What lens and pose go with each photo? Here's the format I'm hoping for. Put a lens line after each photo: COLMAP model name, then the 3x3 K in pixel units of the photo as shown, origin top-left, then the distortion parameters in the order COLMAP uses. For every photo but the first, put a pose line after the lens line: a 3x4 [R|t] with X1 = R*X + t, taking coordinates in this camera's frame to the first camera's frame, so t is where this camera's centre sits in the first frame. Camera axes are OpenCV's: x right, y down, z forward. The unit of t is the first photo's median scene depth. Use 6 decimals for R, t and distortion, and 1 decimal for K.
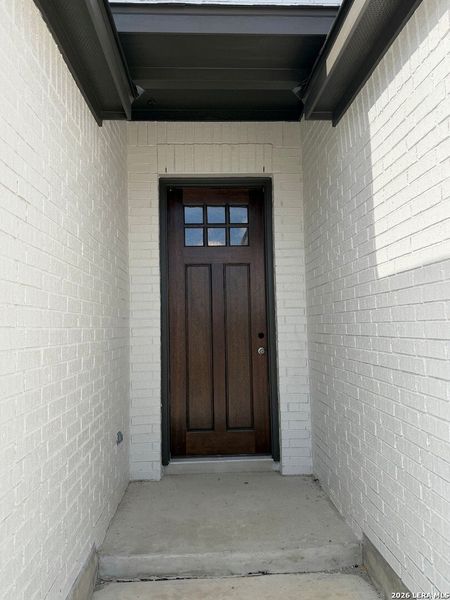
lens RADIAL K [[350.9, 0, 225.0], [0, 350.9, 300.0], [0, 0, 1]] dist [0.001615, -0.000916]
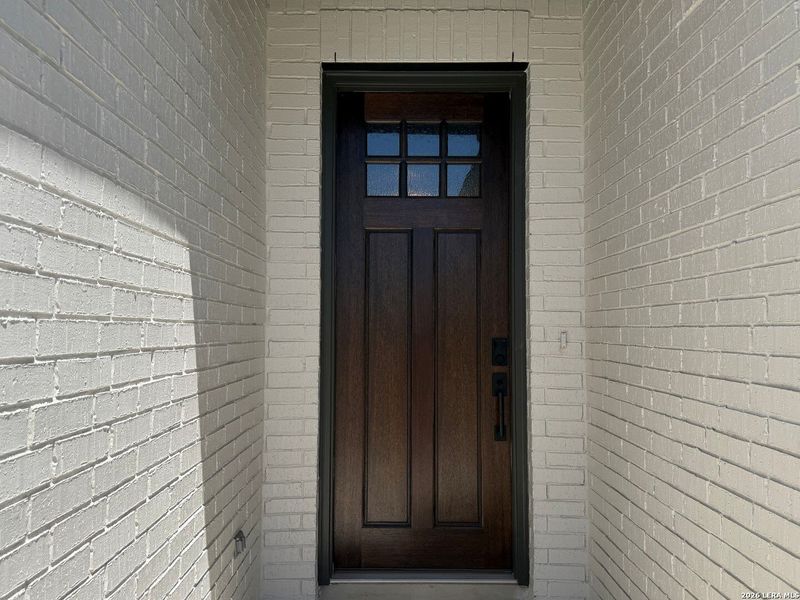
lens RADIAL K [[463.3, 0, 399.0], [0, 463.3, 301.8], [0, 0, 1]] dist [0.002866, -0.000282]
pose [[0.998308, 0.022441, -0.053645, -0.019014], [-0.021171, 0.999485, 0.024134, -0.003913], [0.054159, -0.022957, 0.998268, 0.262695]]
